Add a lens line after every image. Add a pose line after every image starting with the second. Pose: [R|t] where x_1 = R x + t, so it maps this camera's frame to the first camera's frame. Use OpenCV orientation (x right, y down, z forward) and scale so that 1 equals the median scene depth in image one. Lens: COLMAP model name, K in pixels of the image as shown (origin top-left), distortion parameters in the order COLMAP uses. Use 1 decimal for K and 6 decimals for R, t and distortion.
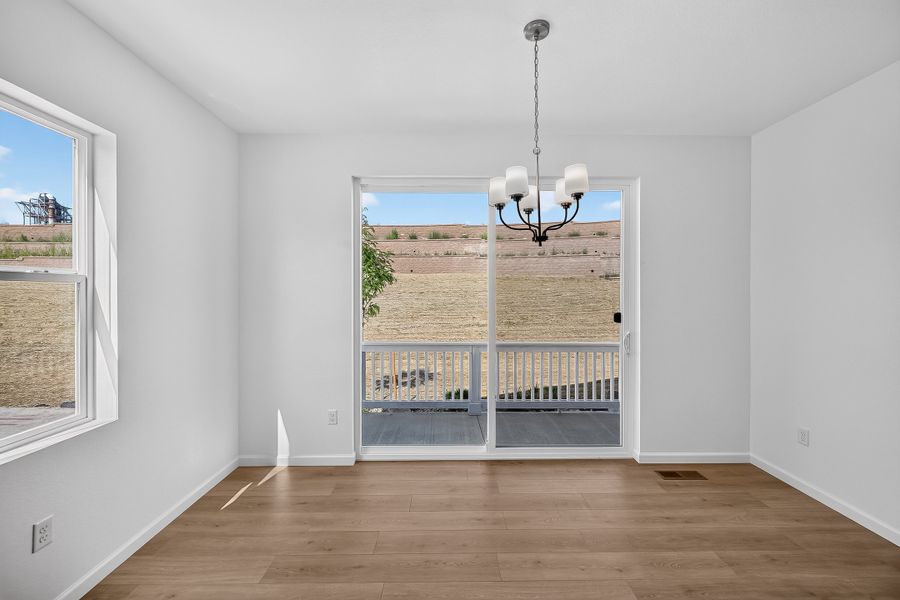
lens RADIAL K [[355.7, 0, 447.5], [0, 355.7, 293.8], [0, 0, 1]] dist [0.001383, 0.000050]
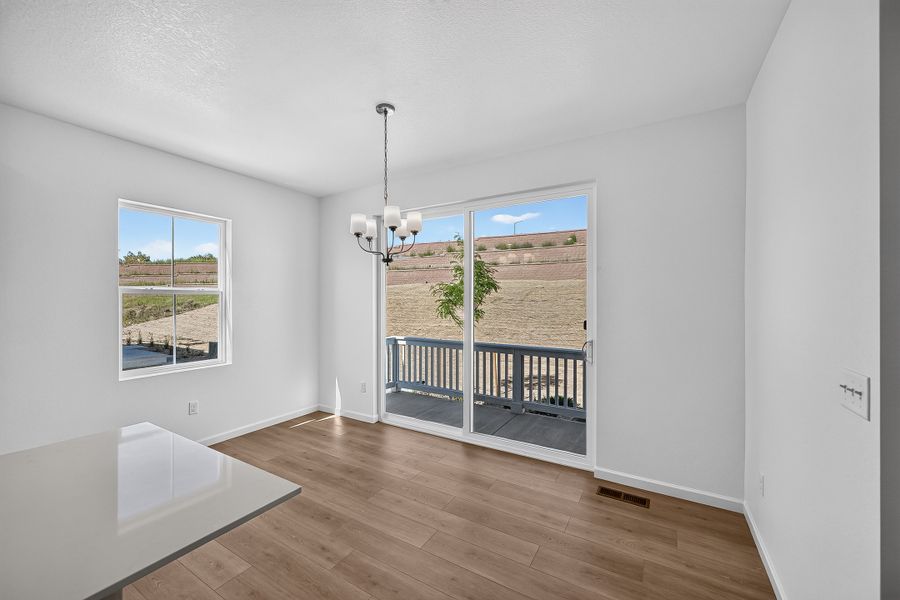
lens RADIAL K [[353.5, 0, 449.3], [0, 353.5, 298.8], [0, 0, 1]] dist [0.001357, -0.000071]
pose [[0.849690, -0.001105, -0.527282, 0.699395], [-0.000737, 0.999994, -0.003283, -0.001290], [0.527283, 0.003178, 0.849684, -0.018639]]
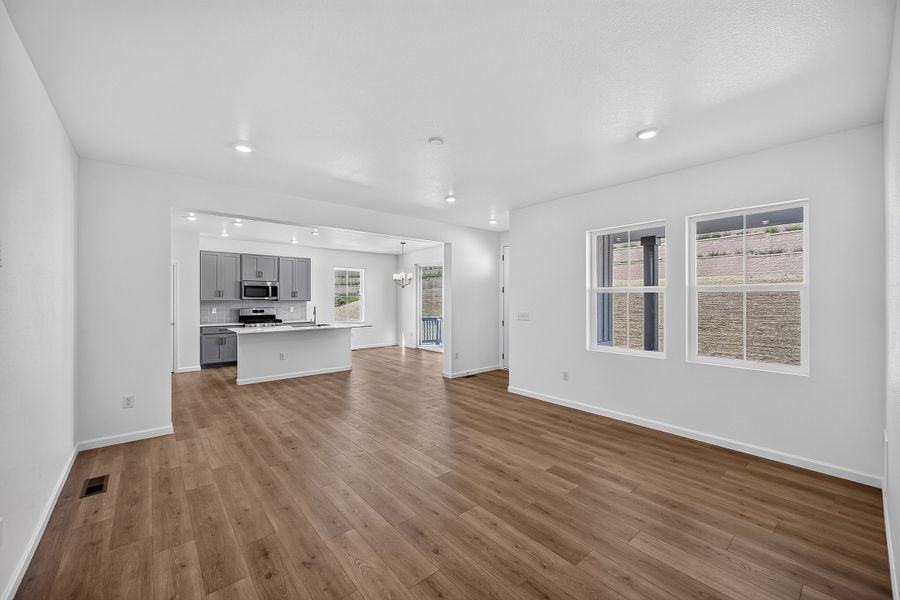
lens RADIAL K [[353.5, 0, 449.3], [0, 353.5, 298.8], [0, 0, 1]] dist [0.001357, -0.000071]
pose [[0.641475, -0.000195, -0.767144, 2.500304], [-0.000931, 0.999999, -0.001033, 0.004121], [0.767144, 0.001377, 0.641474, -0.912584]]
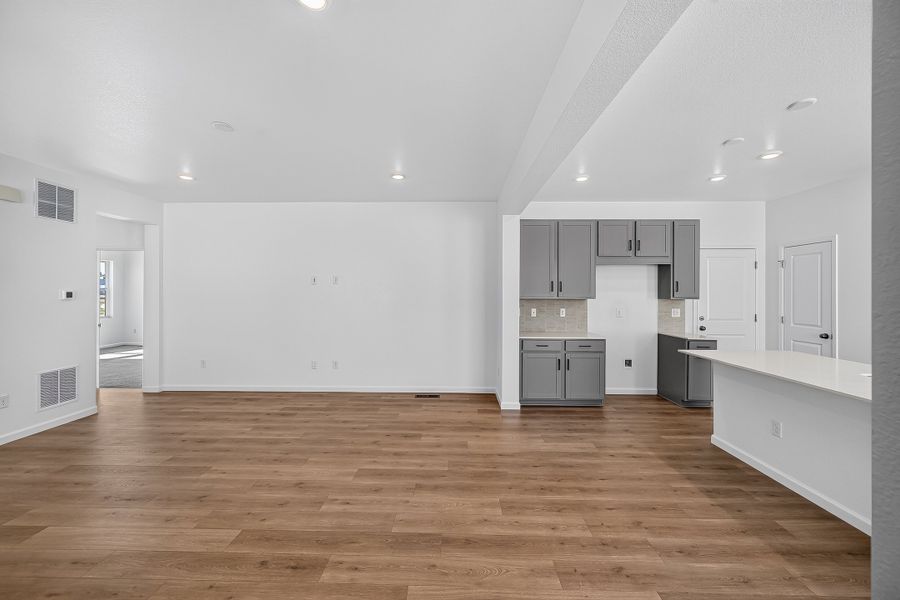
lens RADIAL K [[353.5, 0, 449.3], [0, 353.5, 298.8], [0, 0, 1]] dist [0.001357, -0.000071]
pose [[-0.999491, -0.002585, 0.031785, 1.101865], [-0.002120, 0.999890, 0.014652, -0.000792], [-0.031820, 0.014577, -0.999387, 0.584580]]
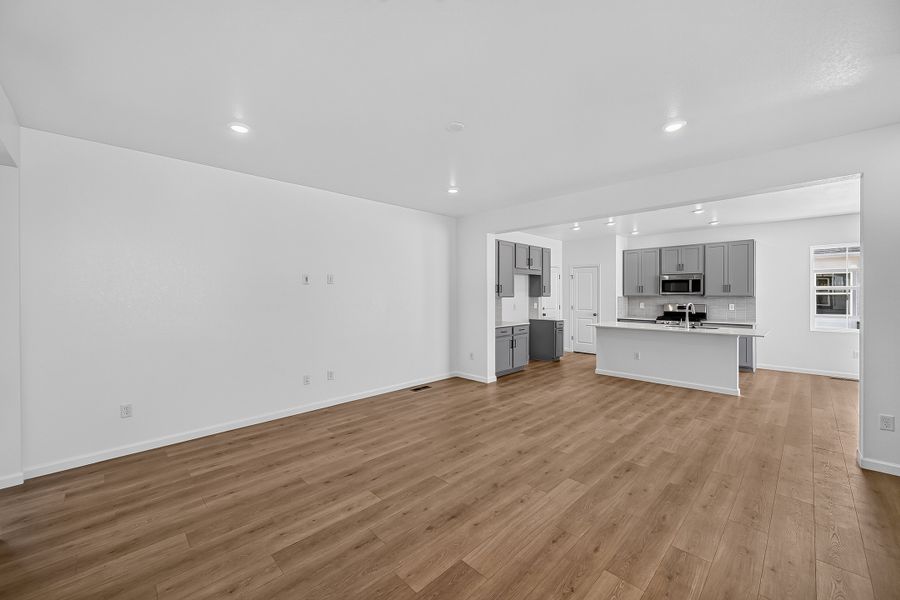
lens RADIAL K [[353.5, 0, 449.3], [0, 353.5, 298.8], [0, 0, 1]] dist [0.001357, -0.000071]
pose [[-0.718138, 0.011075, -0.695813, 2.375486], [0.002470, 0.999908, 0.013366, -0.000368], [0.695896, 0.007880, -0.718099, 0.335264]]
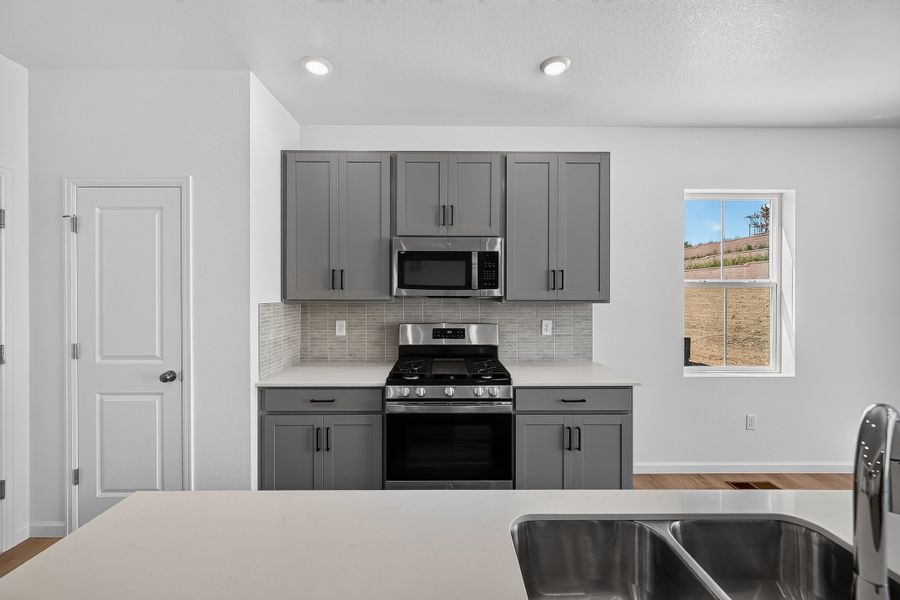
lens RADIAL K [[355.7, 0, 447.5], [0, 355.7, 293.8], [0, 0, 1]] dist [0.001383, 0.000050]
pose [[-0.004078, 0.006193, -0.999973, 0.372312], [-0.001969, 0.999979, 0.006201, -0.005173], [0.999990, 0.001994, -0.004066, -0.296445]]
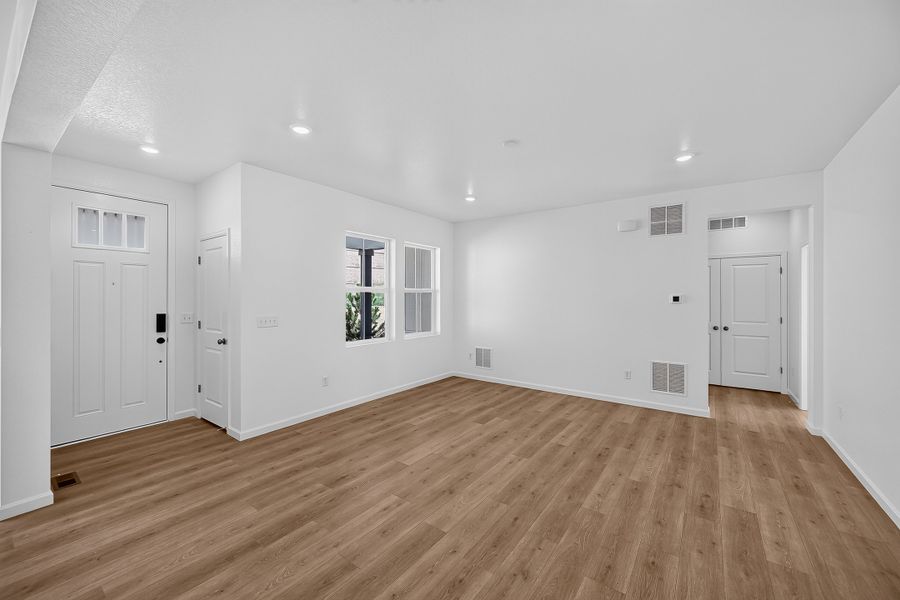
lens RADIAL K [[353.5, 0, 449.3], [0, 353.5, 298.8], [0, 0, 1]] dist [0.001357, -0.000071]
pose [[0.599665, -0.003430, 0.800244, 0.817199], [-0.001143, 0.999986, 0.005142, 0.001008], [-0.800250, -0.003998, 0.599653, -0.774685]]
